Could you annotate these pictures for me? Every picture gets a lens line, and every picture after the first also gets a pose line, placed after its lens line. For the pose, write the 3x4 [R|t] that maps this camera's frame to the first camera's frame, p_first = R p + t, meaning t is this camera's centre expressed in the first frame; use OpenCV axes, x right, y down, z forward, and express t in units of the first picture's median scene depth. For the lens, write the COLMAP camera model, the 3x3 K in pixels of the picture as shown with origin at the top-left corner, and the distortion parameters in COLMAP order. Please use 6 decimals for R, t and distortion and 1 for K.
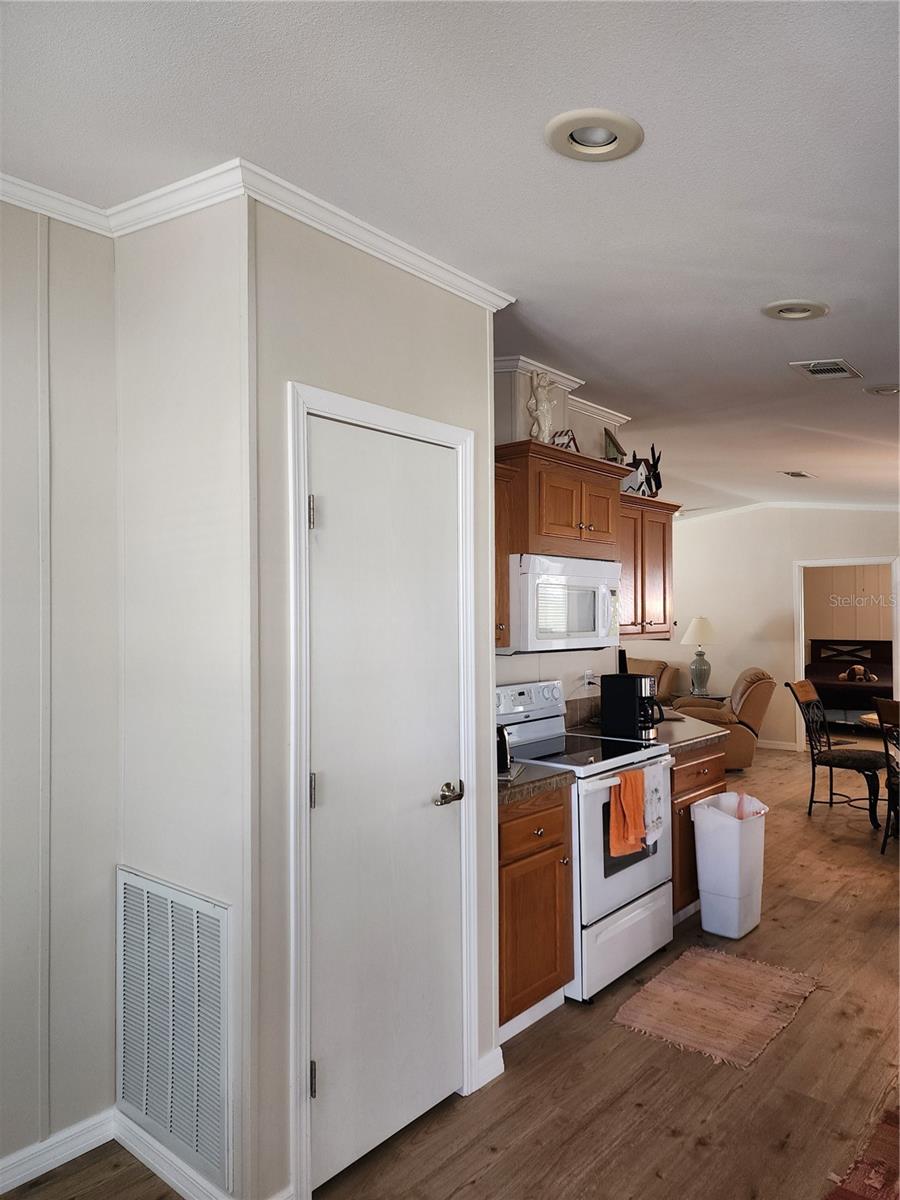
lens RADIAL K [[820.9, 0, 450.0], [0, 820.9, 600.0], [0, 0, 1]] dist [-0.001702, -0.003537]
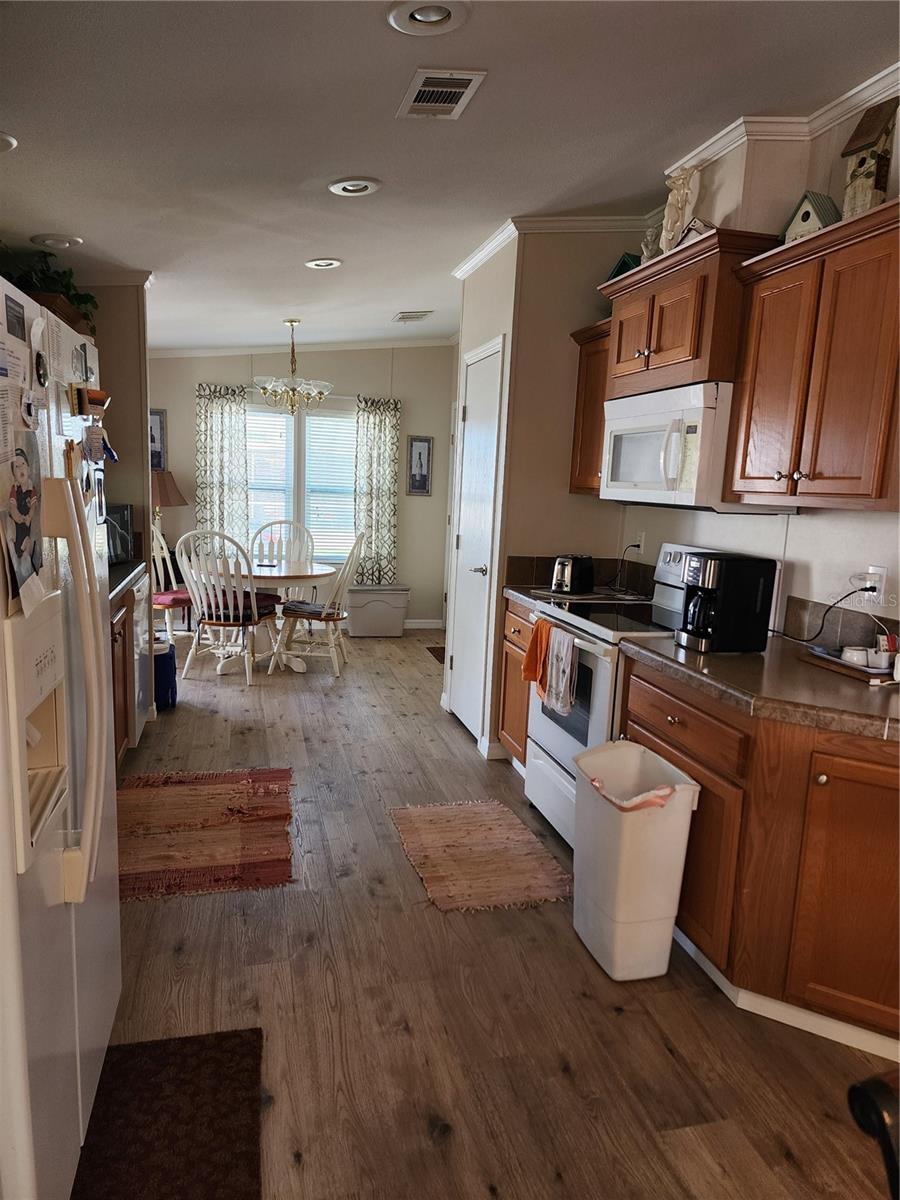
lens RADIAL K [[820.9, 0, 450.0], [0, 820.9, 600.0], [0, 0, 1]] dist [-0.001702, -0.003537]
pose [[-0.577533, 0.068076, -0.813524, 1.076335], [-0.066217, 0.989327, 0.129796, 0.067107], [0.813678, 0.128831, -0.566861, 1.433876]]
